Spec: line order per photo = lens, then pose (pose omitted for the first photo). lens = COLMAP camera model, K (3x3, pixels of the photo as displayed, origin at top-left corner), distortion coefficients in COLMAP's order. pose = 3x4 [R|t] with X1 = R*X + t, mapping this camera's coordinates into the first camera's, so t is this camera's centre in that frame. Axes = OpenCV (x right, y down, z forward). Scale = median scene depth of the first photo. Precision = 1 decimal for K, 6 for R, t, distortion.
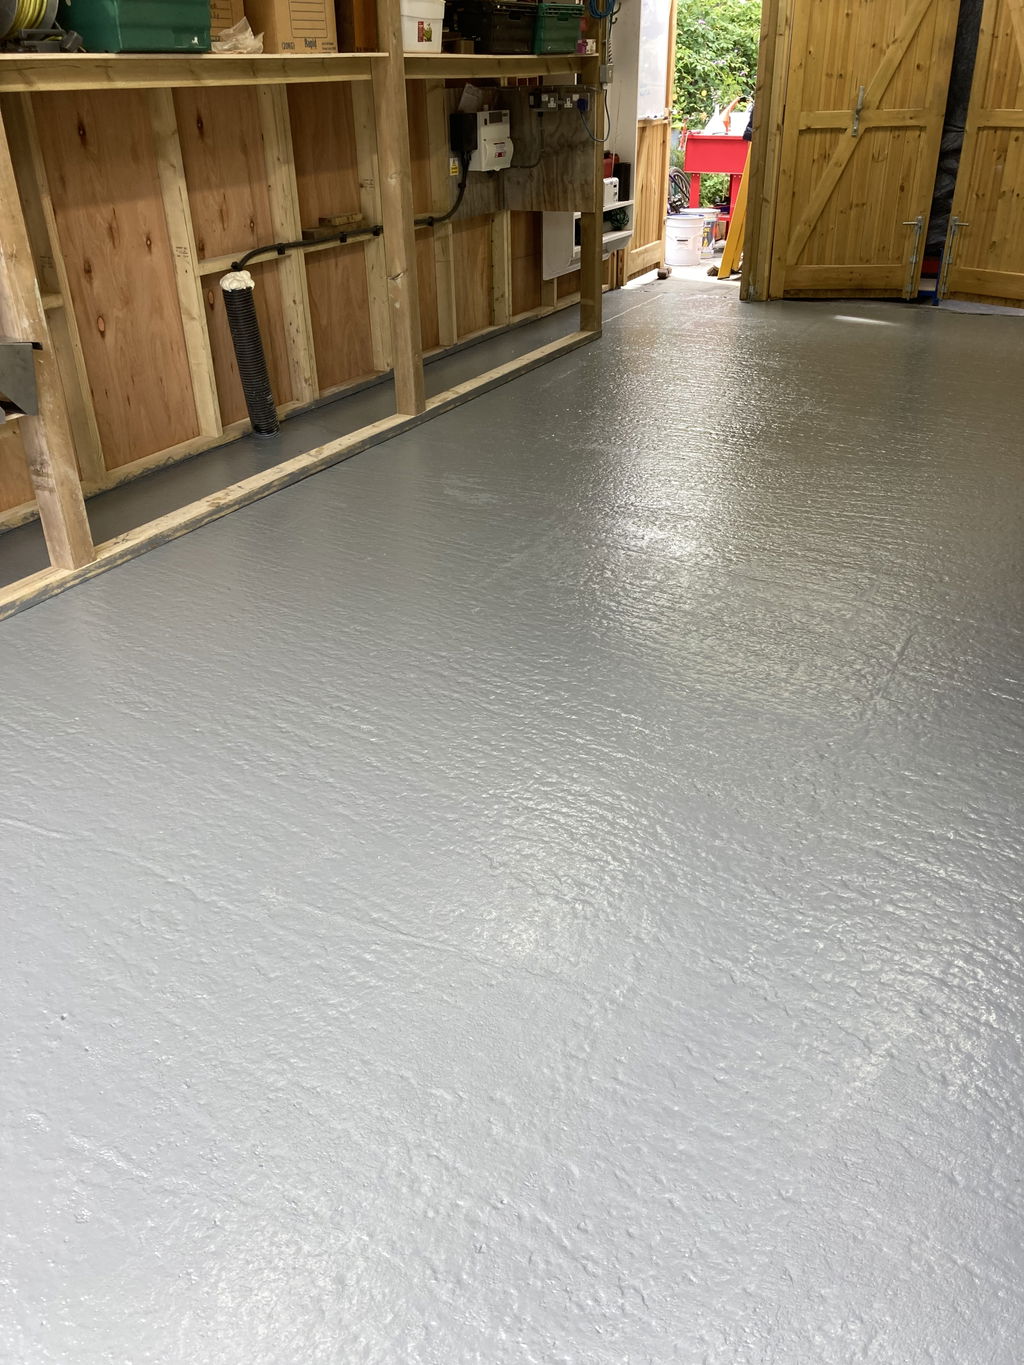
lens RADIAL K [[1098.2, 0, 512.0], [0, 1098.2, 682.5], [0, 0, 1]] dist [-0.001865, -0.001774]
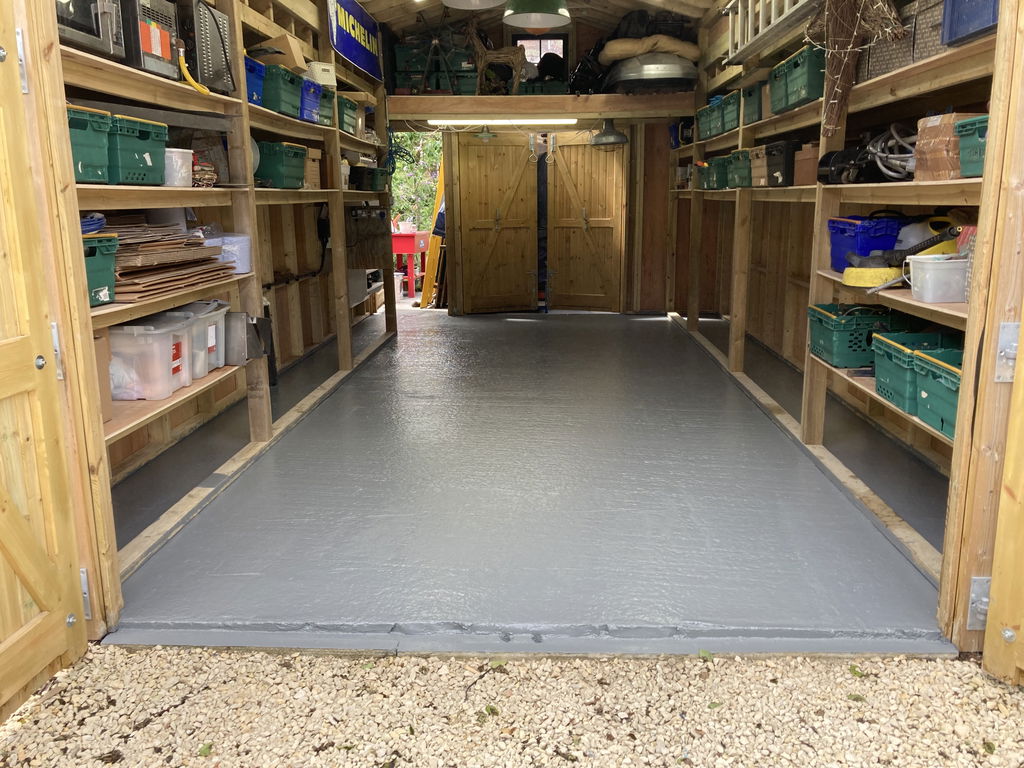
lens RADIAL K [[840.6, 0, 512.0], [0, 840.6, 384.0], [0, 0, 1]] dist [-0.009990, -0.015329]
pose [[0.894608, -0.081354, 0.439385, -0.930517], [0.205589, 0.947973, -0.243066, 0.329891], [-0.396750, 0.307781, 0.864789, -0.560612]]
